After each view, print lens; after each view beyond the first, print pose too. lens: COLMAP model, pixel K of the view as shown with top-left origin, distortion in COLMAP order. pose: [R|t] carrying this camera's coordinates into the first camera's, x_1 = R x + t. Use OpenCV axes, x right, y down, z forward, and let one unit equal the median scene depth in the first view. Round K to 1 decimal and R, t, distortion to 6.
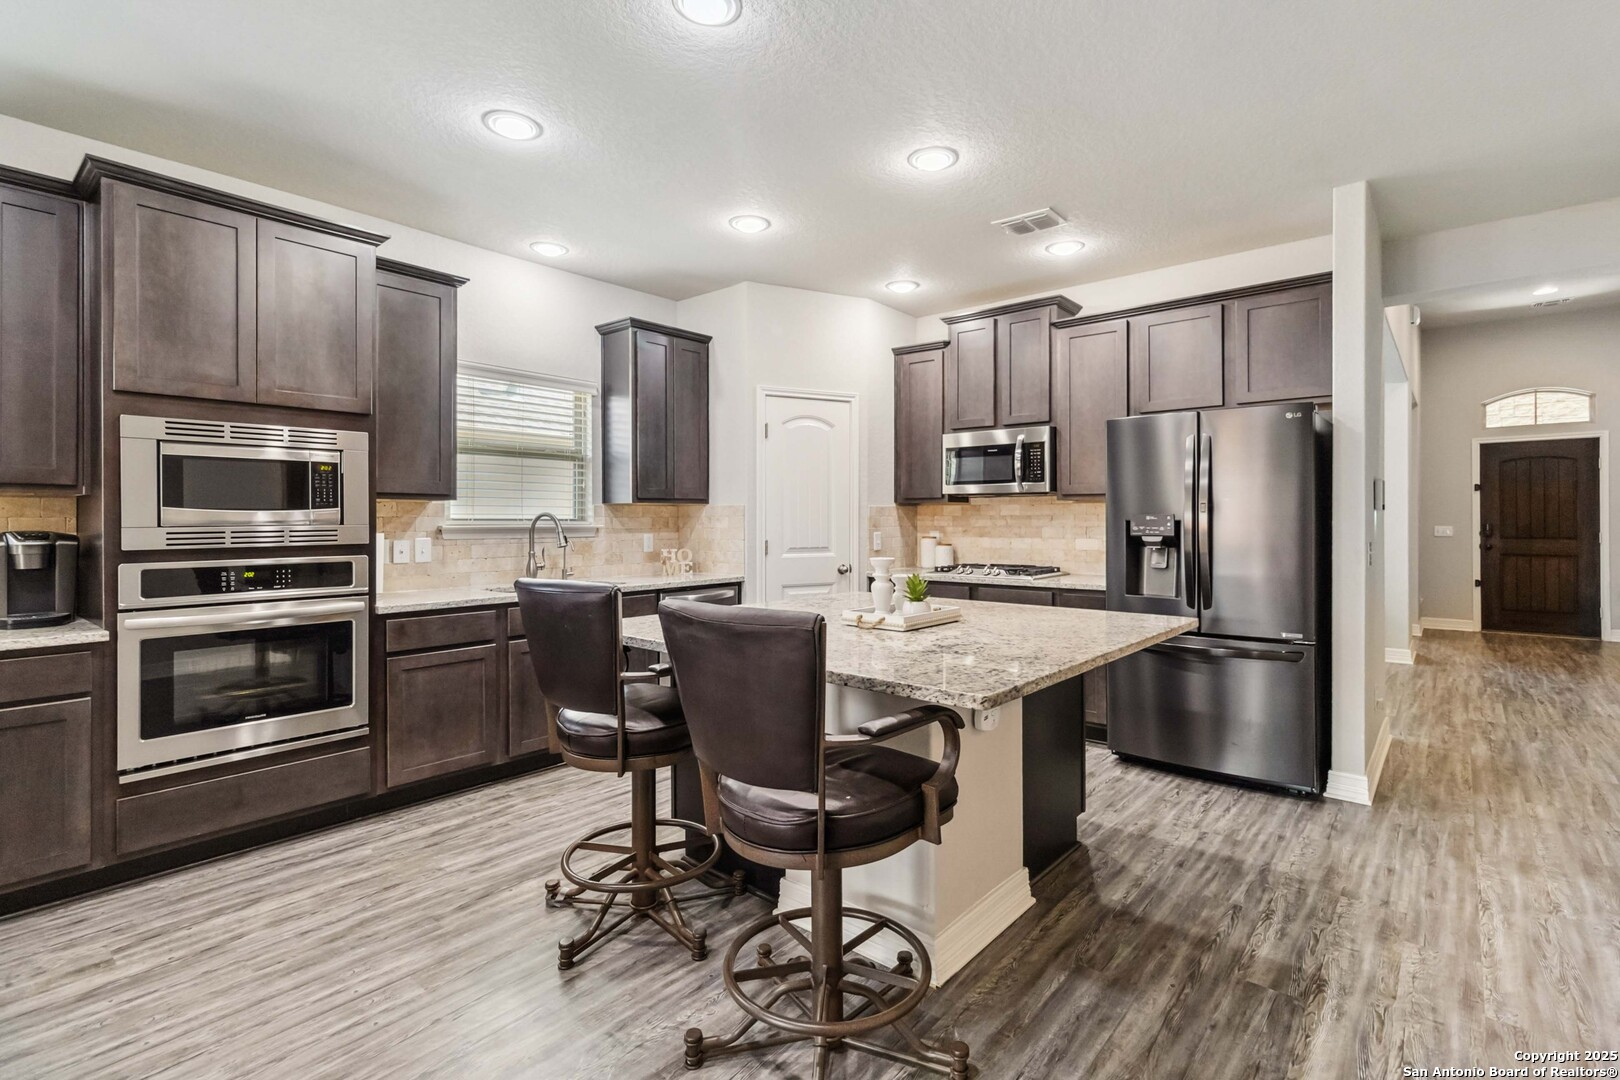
lens RADIAL K [[760.8, 0, 816.4], [0, 760.8, 524.3], [0, 0, 1]] dist [0.001416, -0.000297]
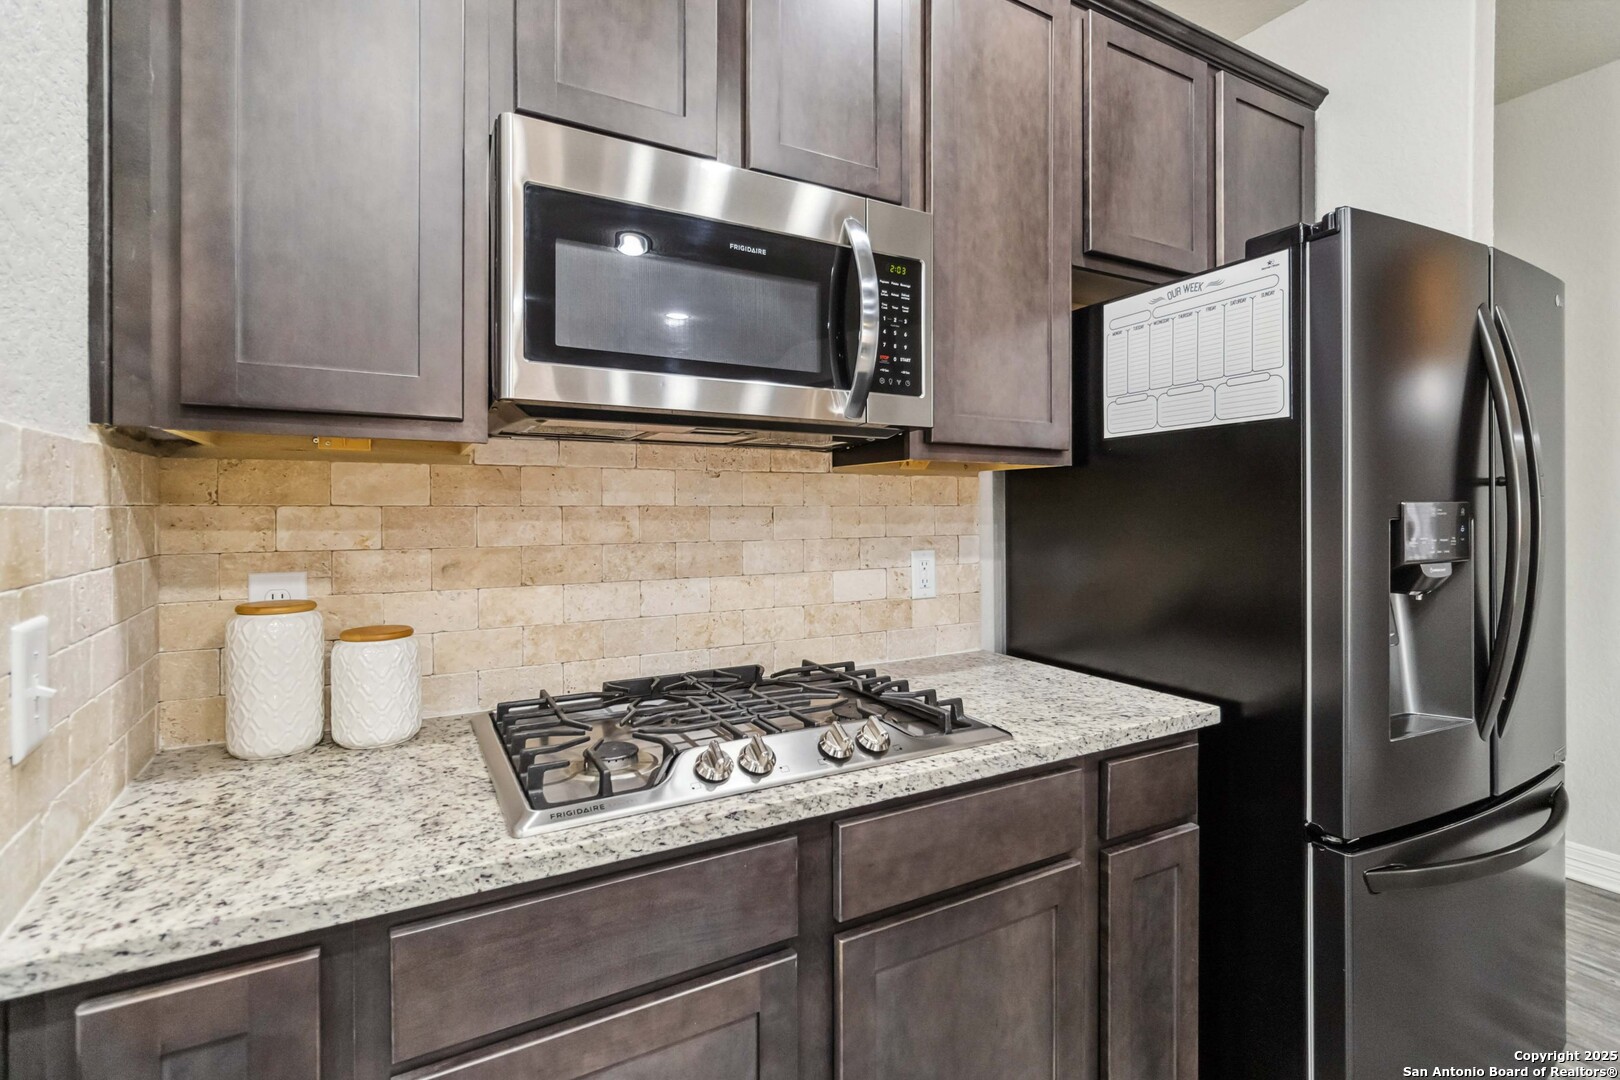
lens RADIAL K [[760.8, 0, 816.4], [0, 760.8, 524.3], [0, 0, 1]] dist [0.001416, -0.000297]
pose [[0.352428, -0.012556, 0.935755, 0.001544], [0.010368, 0.999901, 0.009512, -0.007054], [-0.935781, 0.006350, 0.352524, 0.881755]]
